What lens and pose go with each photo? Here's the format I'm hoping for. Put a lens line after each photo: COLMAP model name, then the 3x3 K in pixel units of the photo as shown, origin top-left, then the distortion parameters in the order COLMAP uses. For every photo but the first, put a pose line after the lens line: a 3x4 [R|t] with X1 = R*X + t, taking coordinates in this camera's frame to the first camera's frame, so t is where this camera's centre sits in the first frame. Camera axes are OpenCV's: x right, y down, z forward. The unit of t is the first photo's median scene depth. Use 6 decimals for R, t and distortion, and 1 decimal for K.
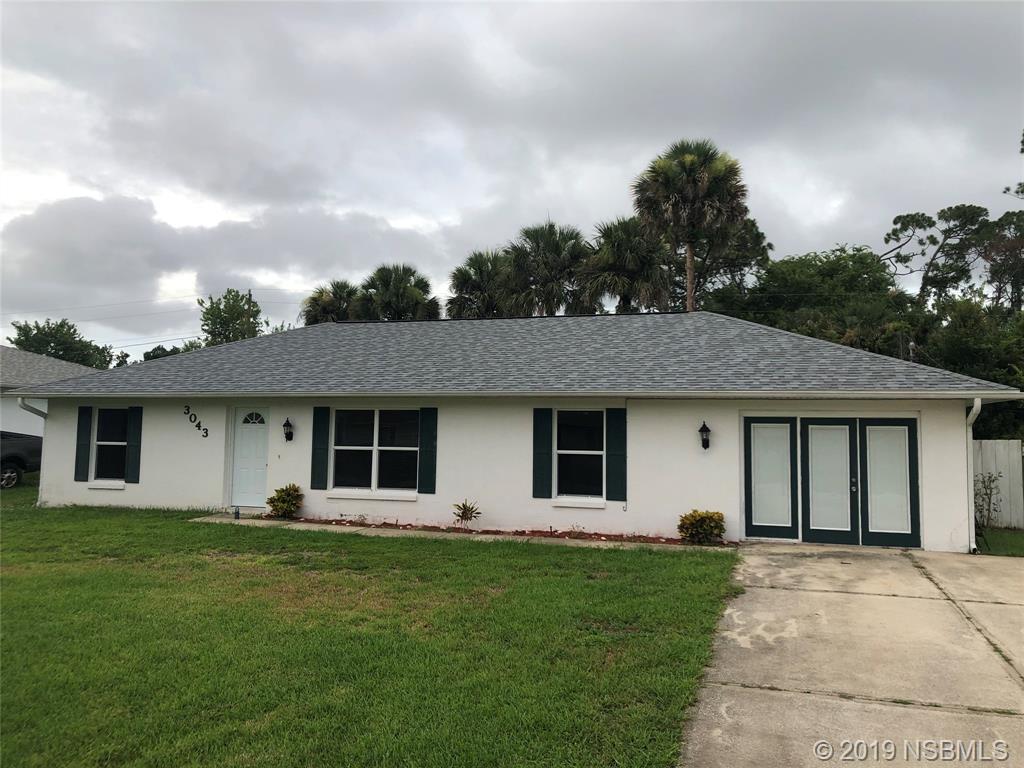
lens RADIAL K [[836.3, 0, 507.0], [0, 836.3, 378.8], [0, 0, 1]] dist [0.029089, -0.040379]
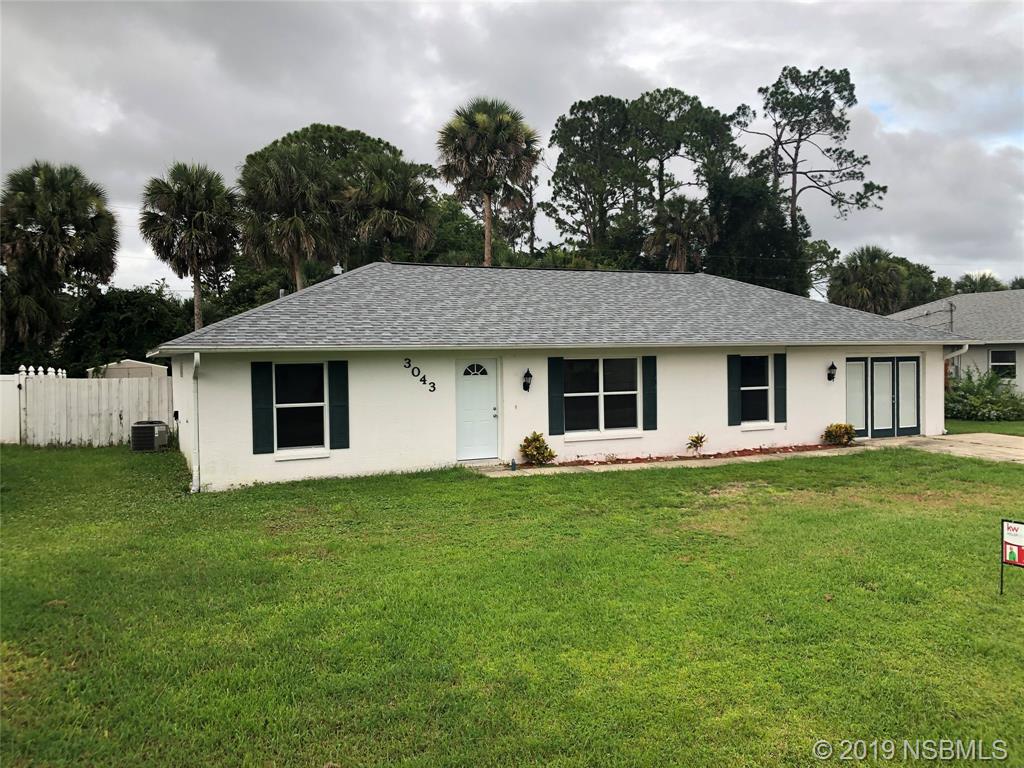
lens RADIAL K [[836.3, 0, 475.8], [0, 836.3, 386.7], [0, 0, 1]] dist [0.029089, -0.040379]
pose [[0.739865, -0.039126, 0.671616, -1.013986], [-0.005191, 0.997946, 0.063854, 0.004563], [-0.672735, -0.050730, 0.738142, 0.298916]]
